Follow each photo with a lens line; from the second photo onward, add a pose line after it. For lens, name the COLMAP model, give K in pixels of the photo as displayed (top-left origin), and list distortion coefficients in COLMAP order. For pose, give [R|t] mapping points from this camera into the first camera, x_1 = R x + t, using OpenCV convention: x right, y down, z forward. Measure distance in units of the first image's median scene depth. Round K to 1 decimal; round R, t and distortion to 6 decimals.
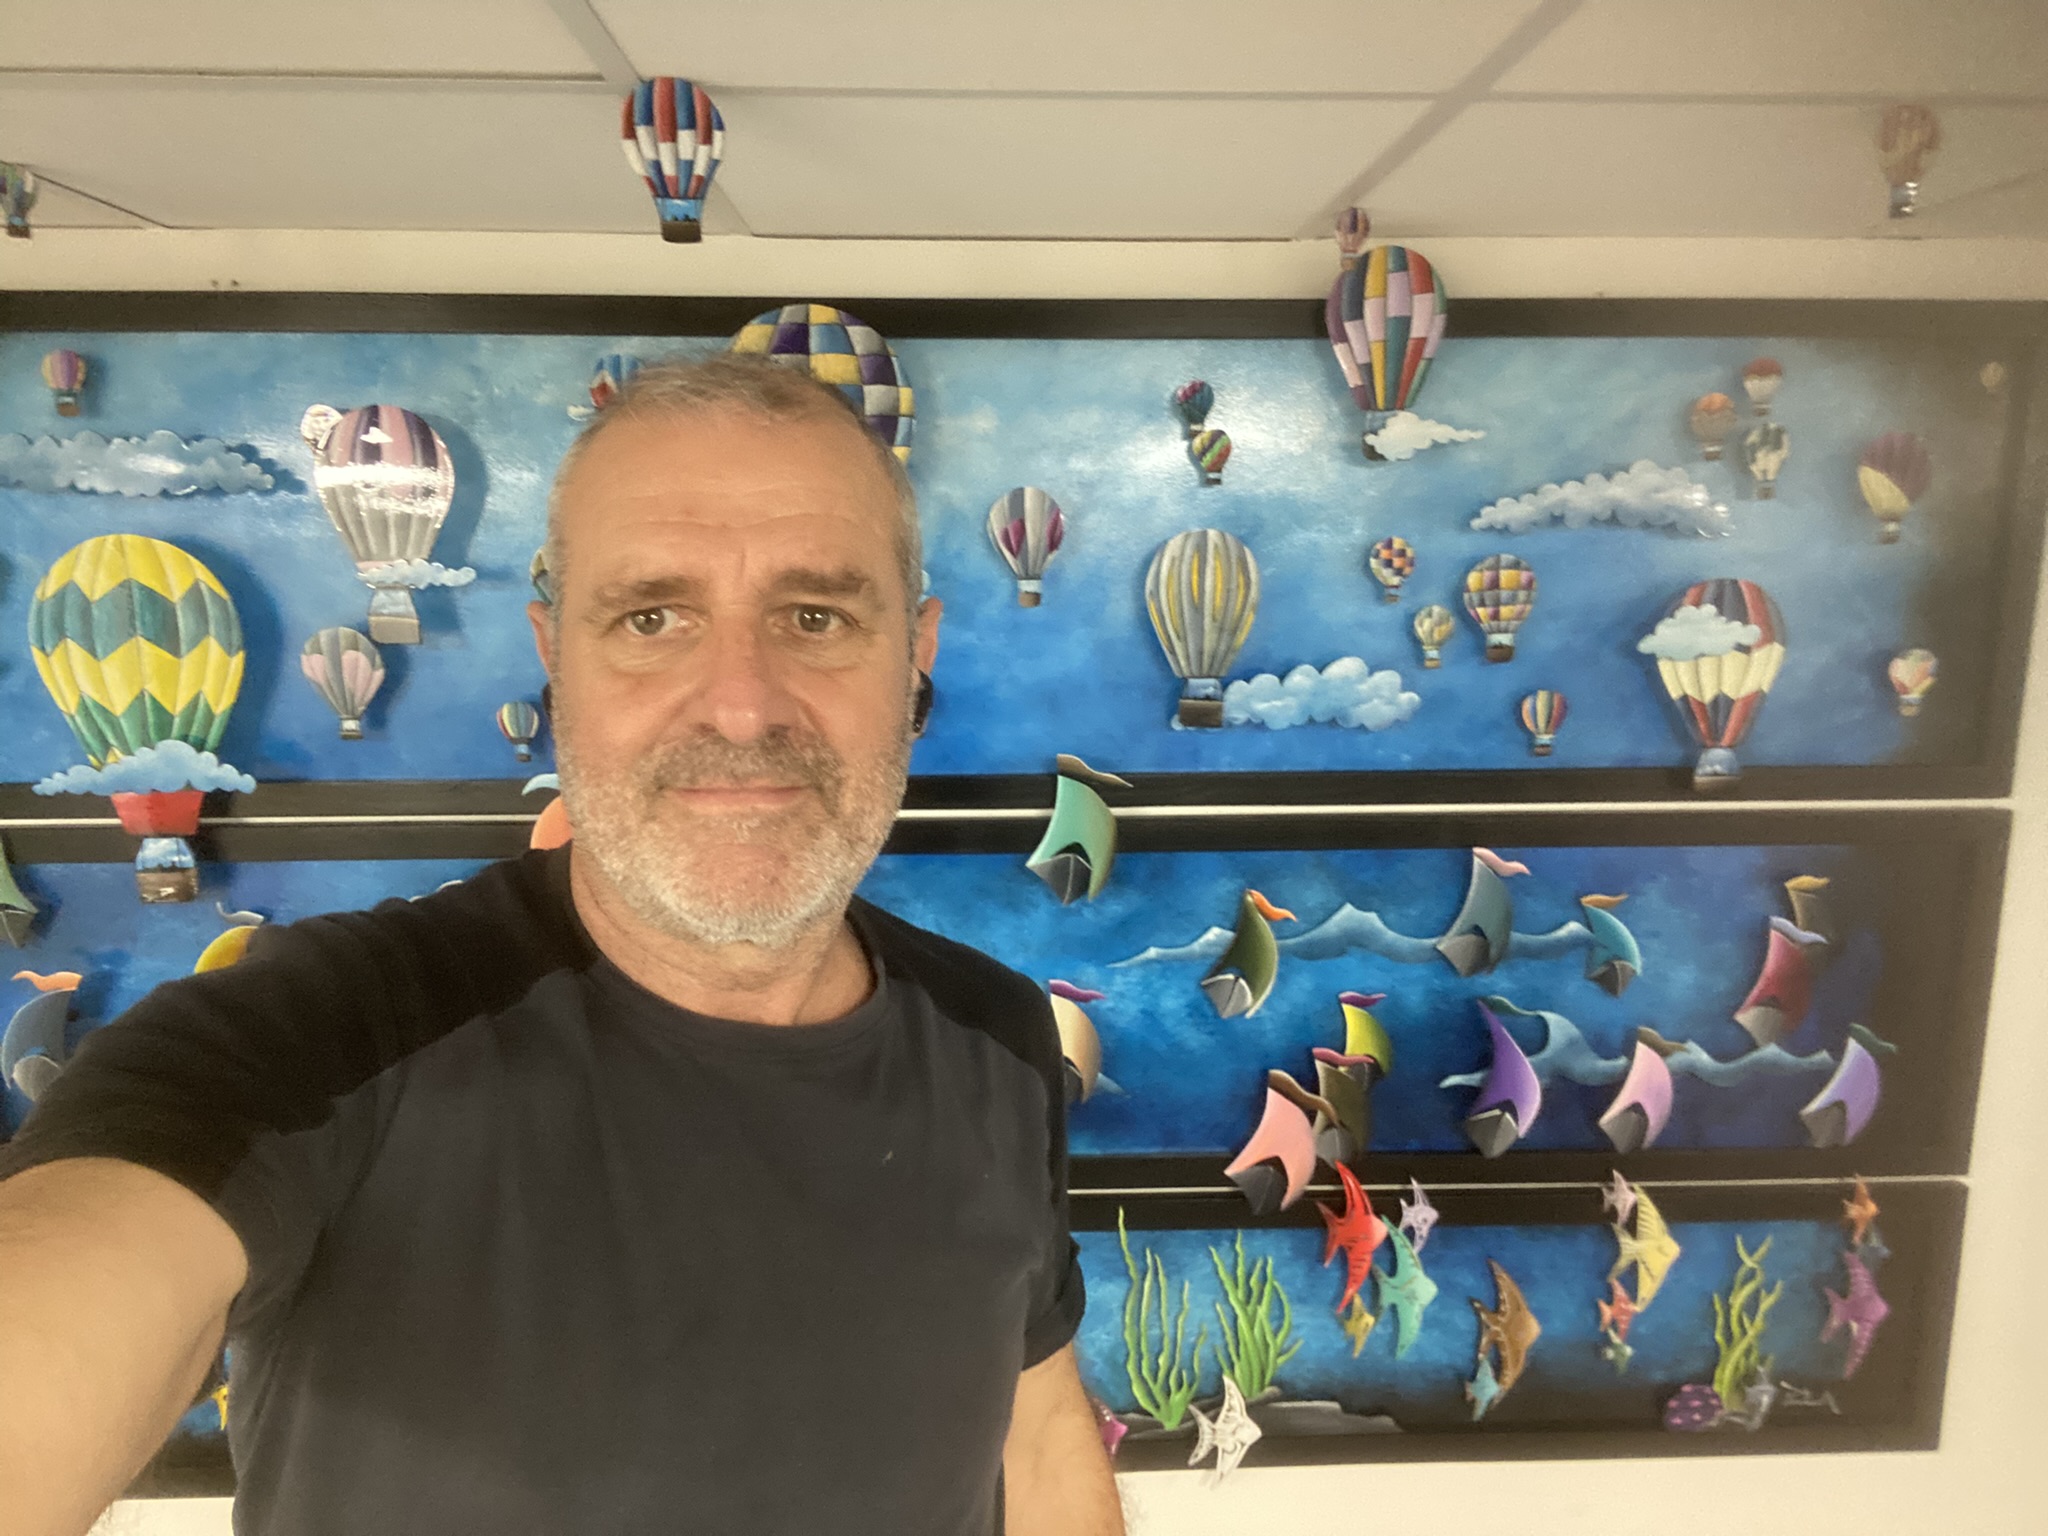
lens RADIAL K [[1365.3, 0, 1024.8], [0, 1365.3, 772.6], [0, 0, 1]] dist [0.034442, -0.030308]
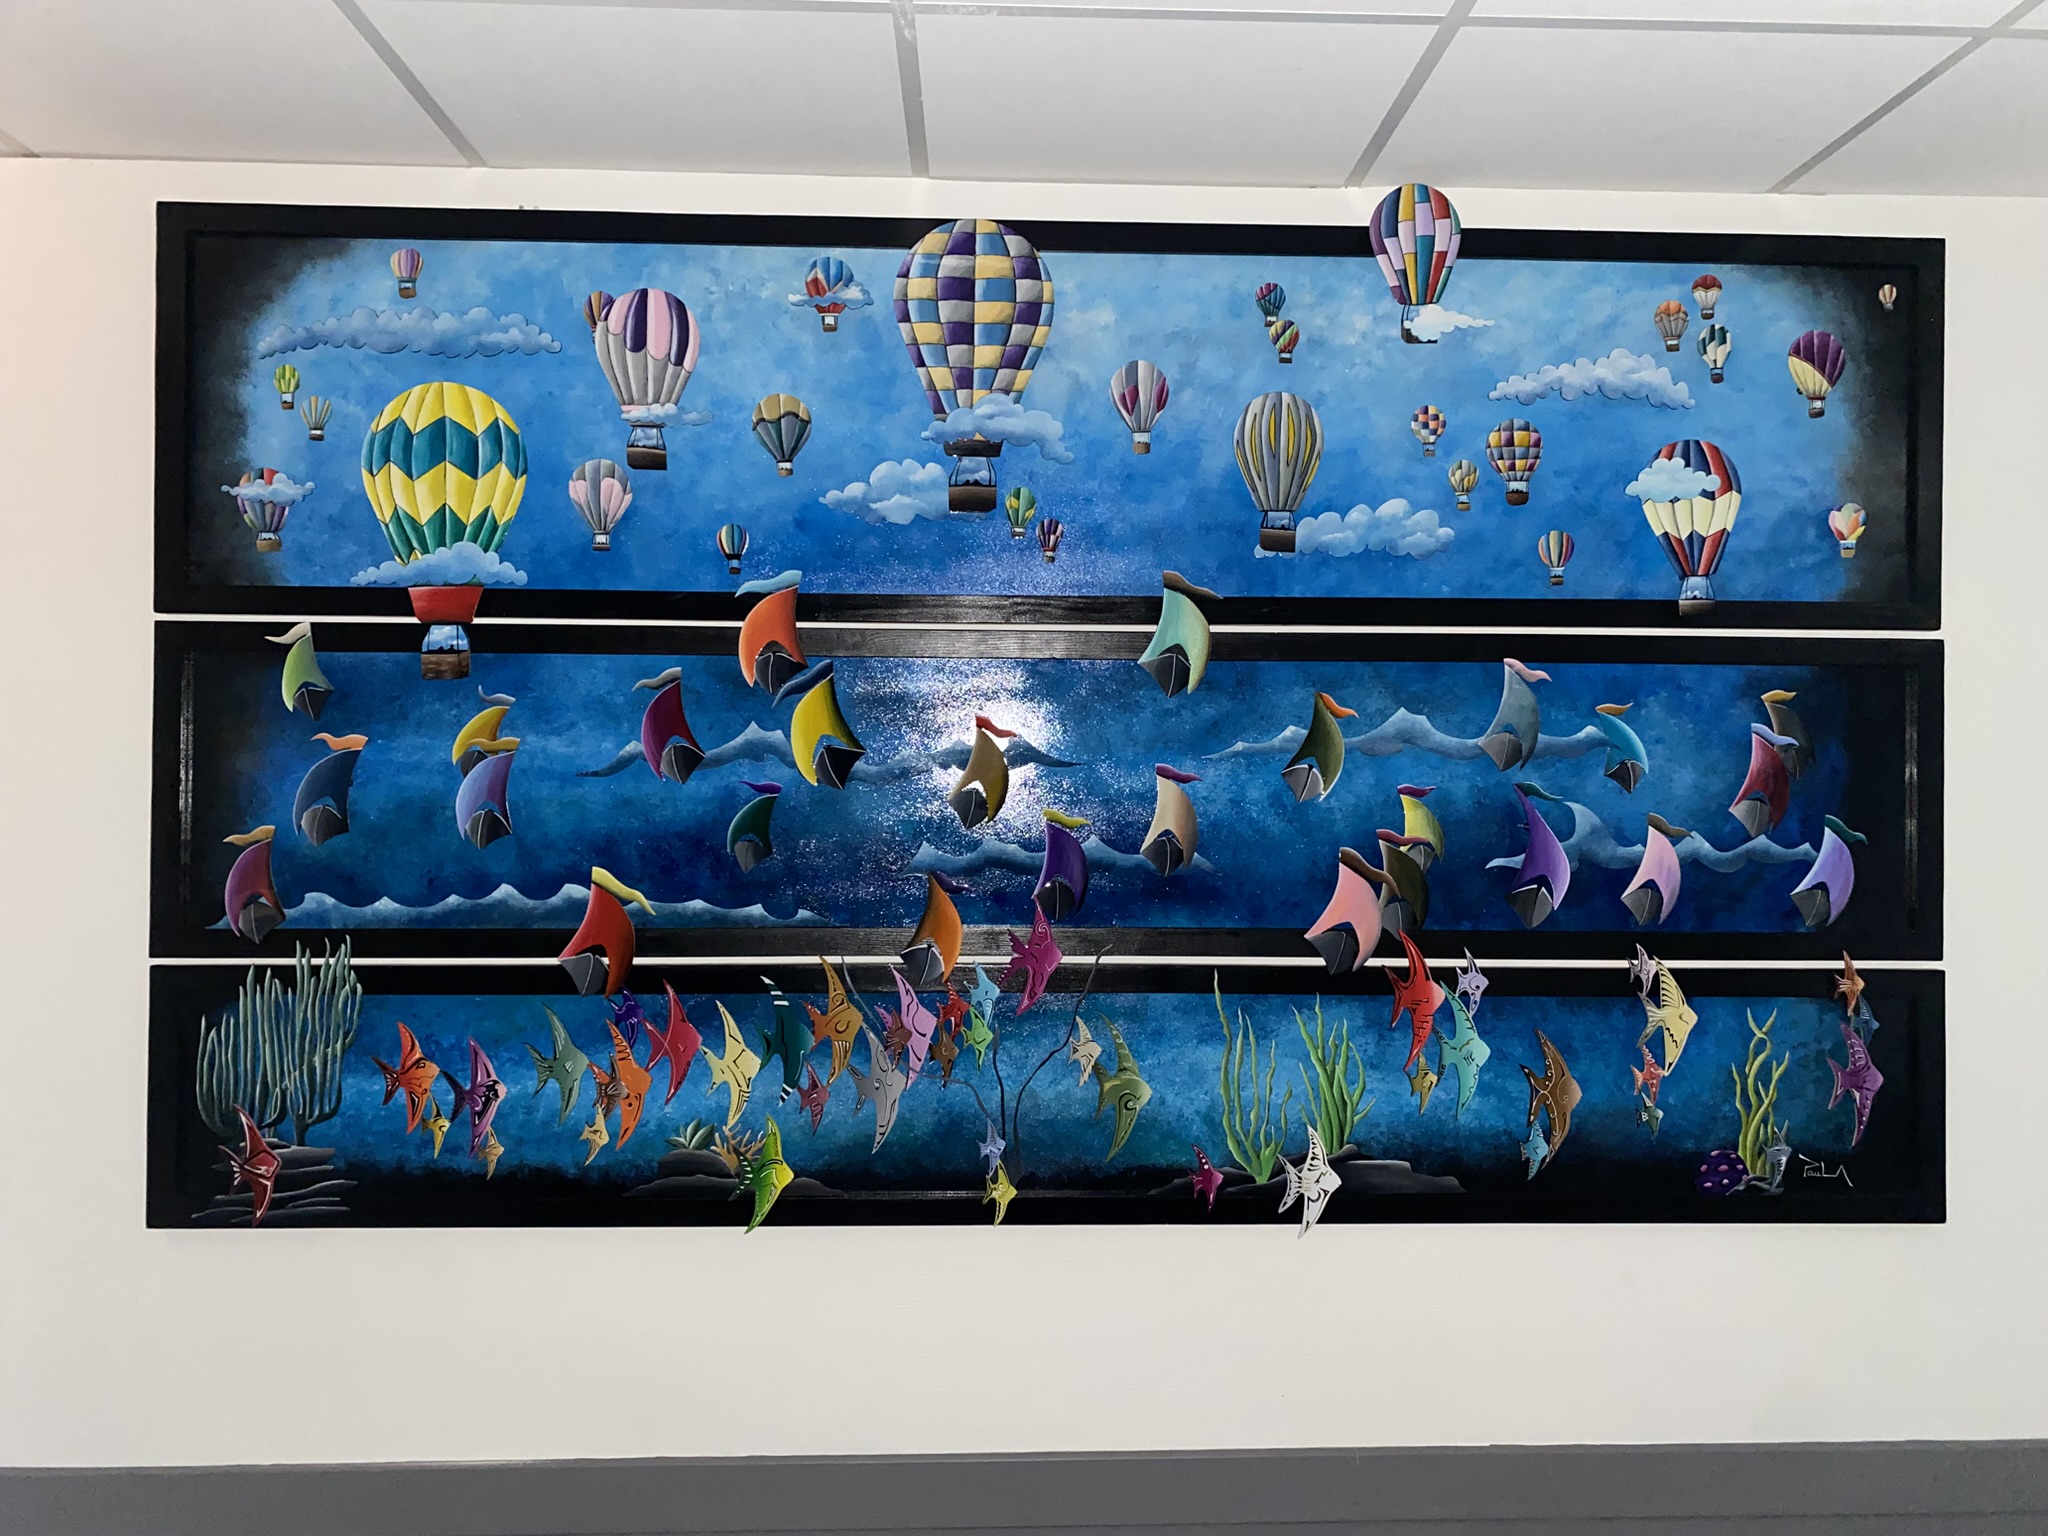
lens RADIAL K [[1565.9, 0, 1037.8], [0, 1565.9, 781.7], [0, 0, 1]] dist [0.027462, -0.040137]
pose [[0.999974, 0.006011, 0.004050, -0.095294], [-0.005234, 0.985396, -0.170200, 0.418651], [-0.005014, 0.170175, 0.985401, -0.369533]]
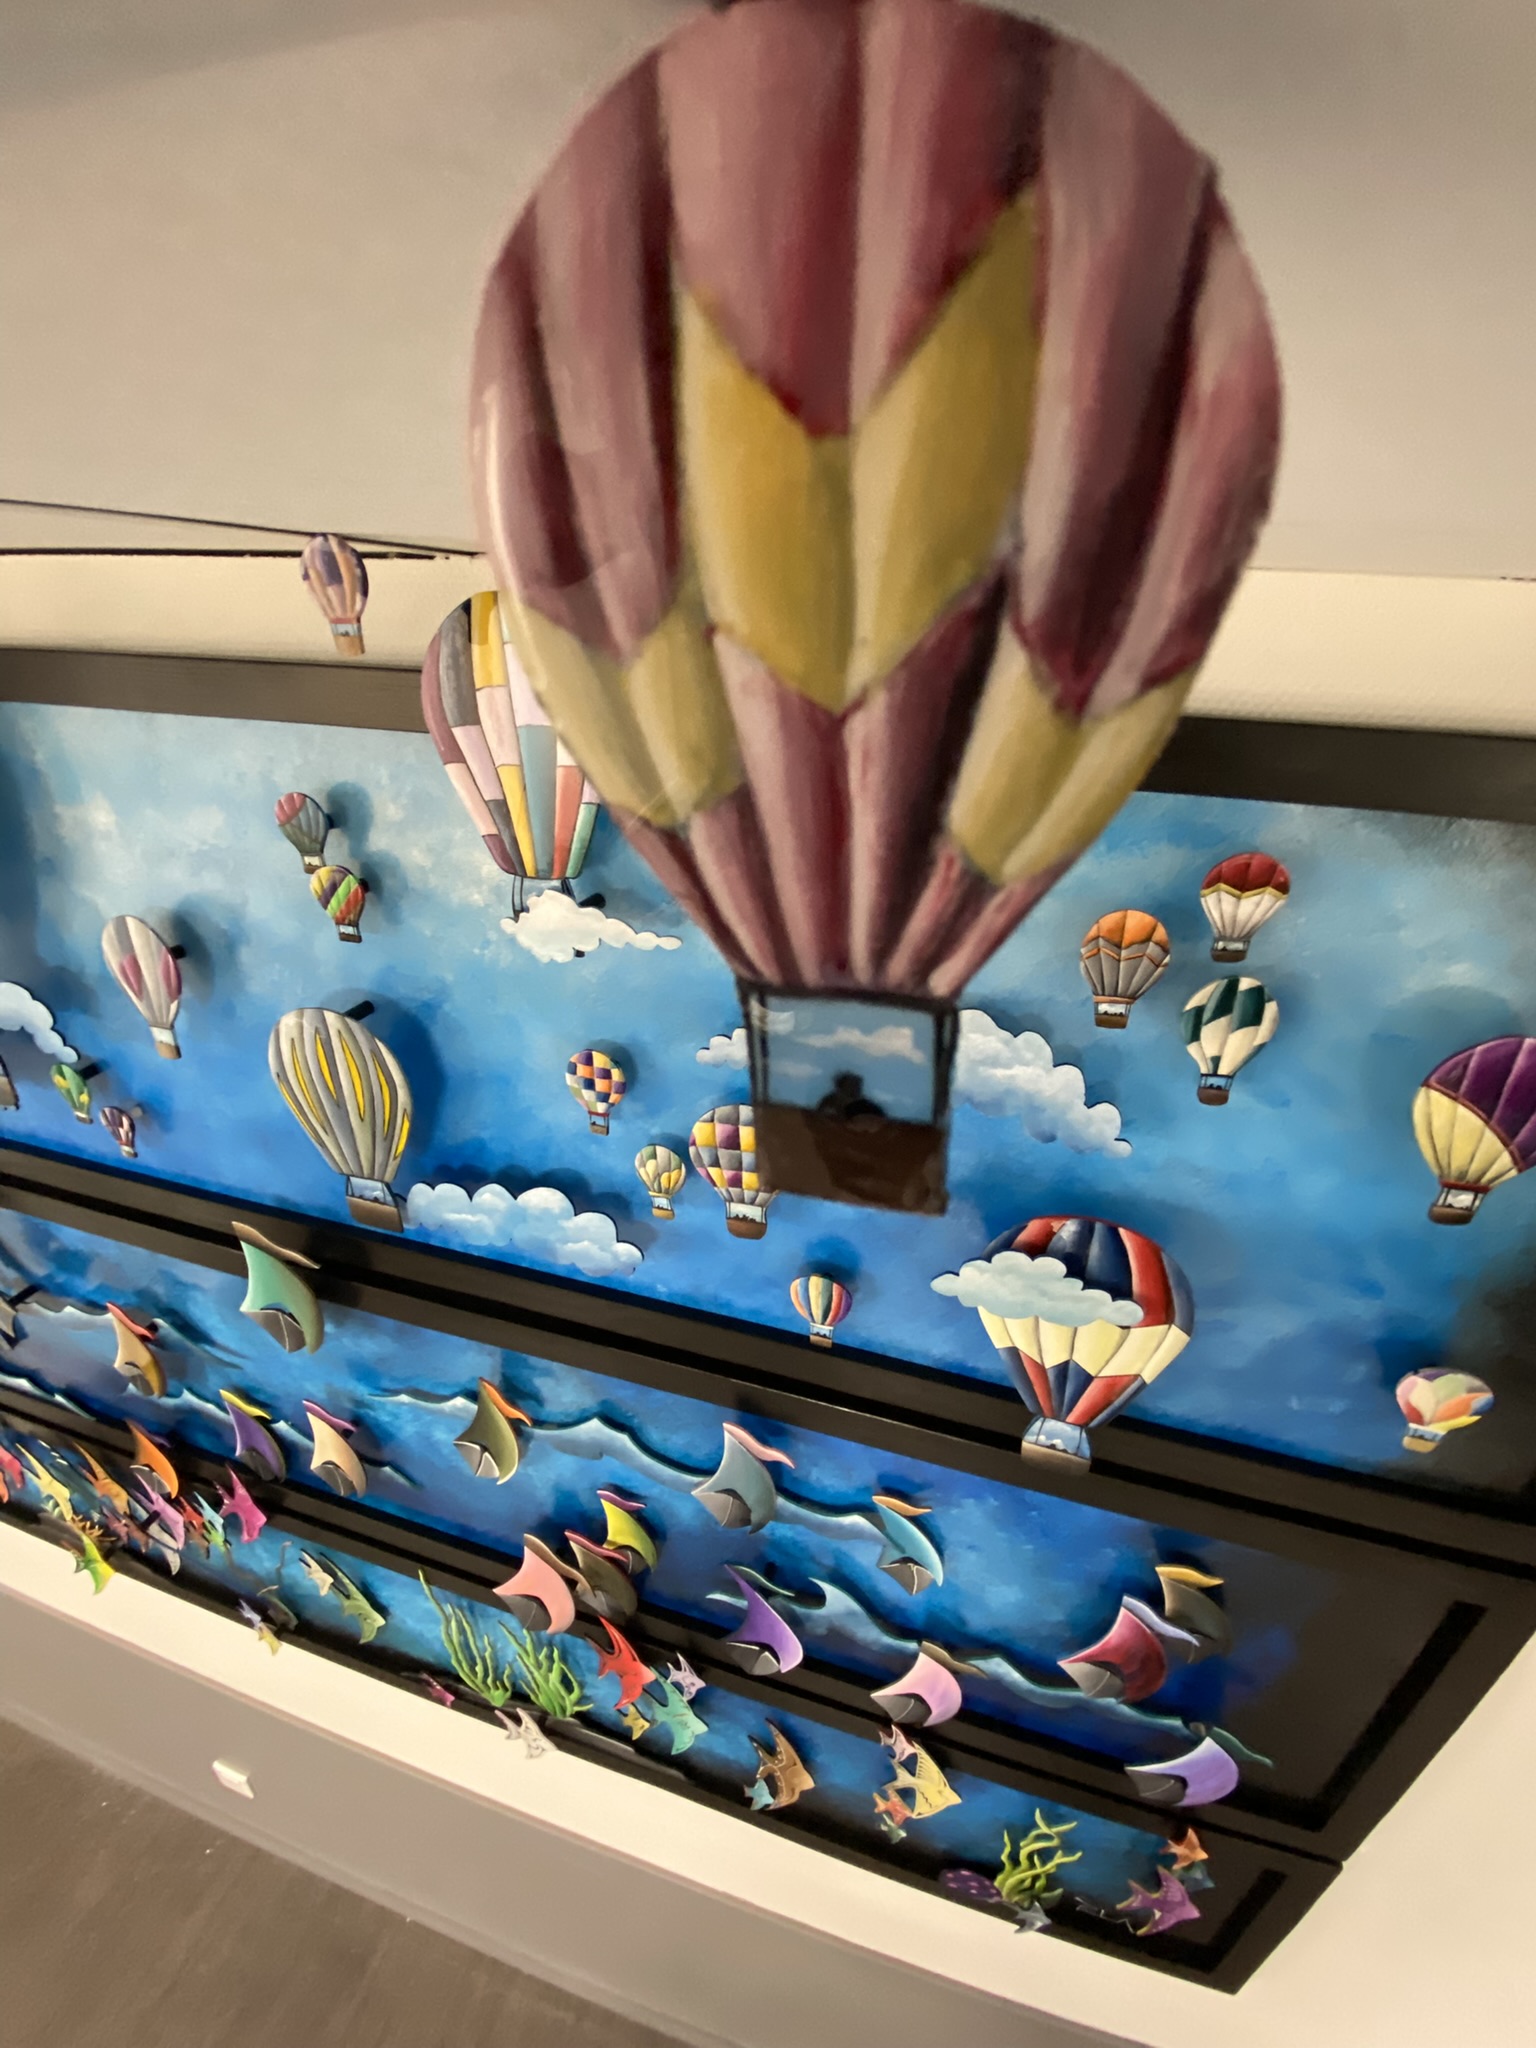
lens RADIAL K [[830.2, 0, 770.3], [0, 830.2, 1029.2], [0, 0, 1]] dist [0.009490, -0.013272]
pose [[0.947735, 0.173582, -0.267706, 0.457646], [-0.093004, 0.952915, 0.288622, -0.306619], [0.305201, -0.248640, 0.919255, 0.652668]]
